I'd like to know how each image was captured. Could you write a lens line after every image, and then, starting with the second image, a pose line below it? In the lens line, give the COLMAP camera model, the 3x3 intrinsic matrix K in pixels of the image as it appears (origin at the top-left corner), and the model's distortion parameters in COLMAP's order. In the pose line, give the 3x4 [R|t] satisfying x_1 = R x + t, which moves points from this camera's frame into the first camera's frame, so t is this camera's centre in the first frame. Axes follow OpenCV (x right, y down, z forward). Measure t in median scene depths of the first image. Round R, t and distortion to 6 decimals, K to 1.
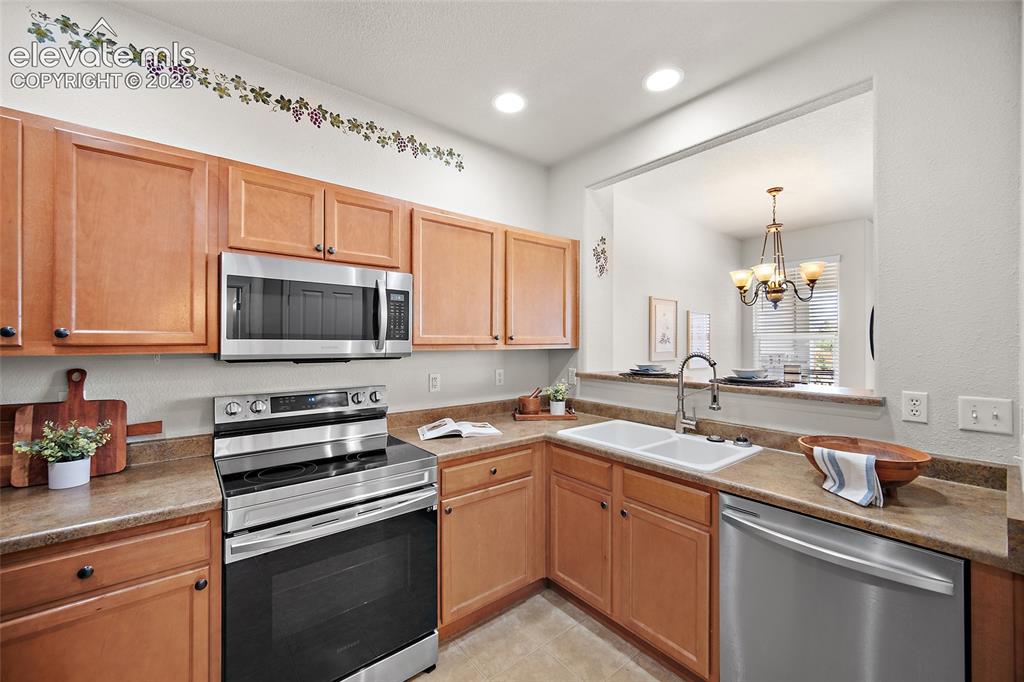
lens RADIAL K [[401.7, 0, 512.0], [0, 401.7, 341.0], [0, 0, 1]] dist [-0.001315, -0.000041]
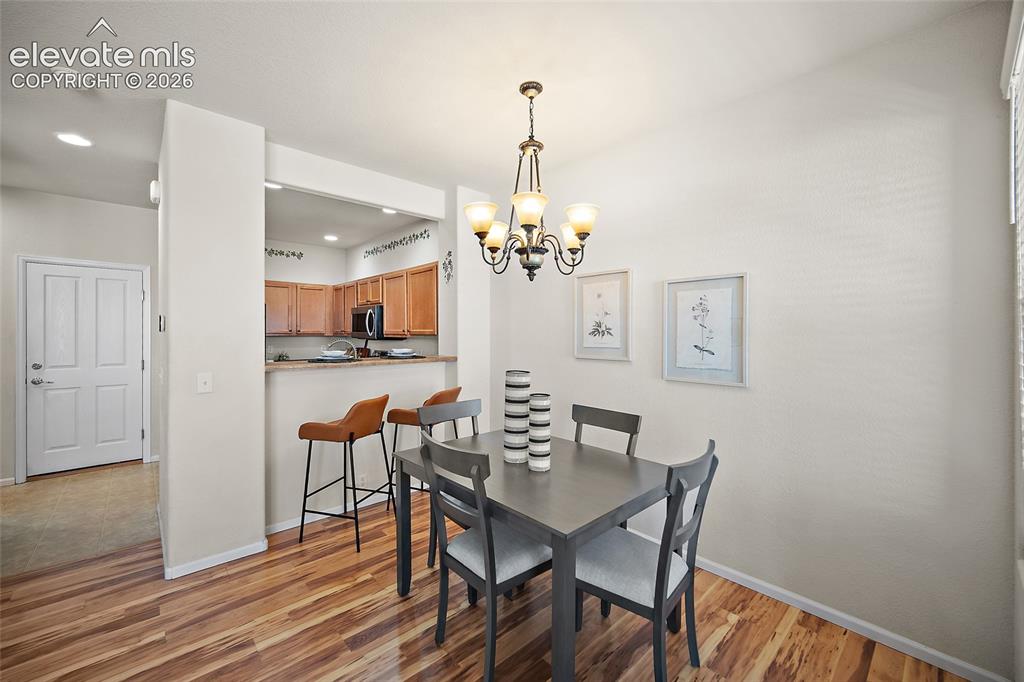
lens RADIAL K [[406.3, 0, 512.2], [0, 406.3, 337.1], [0, 0, 1]] dist [0.000079, 0.000051]
pose [[0.072498, 0.007949, -0.997337, 2.160882], [-0.002404, 0.999967, 0.007795, 0.006290], [0.997366, 0.001833, 0.072514, 1.558751]]
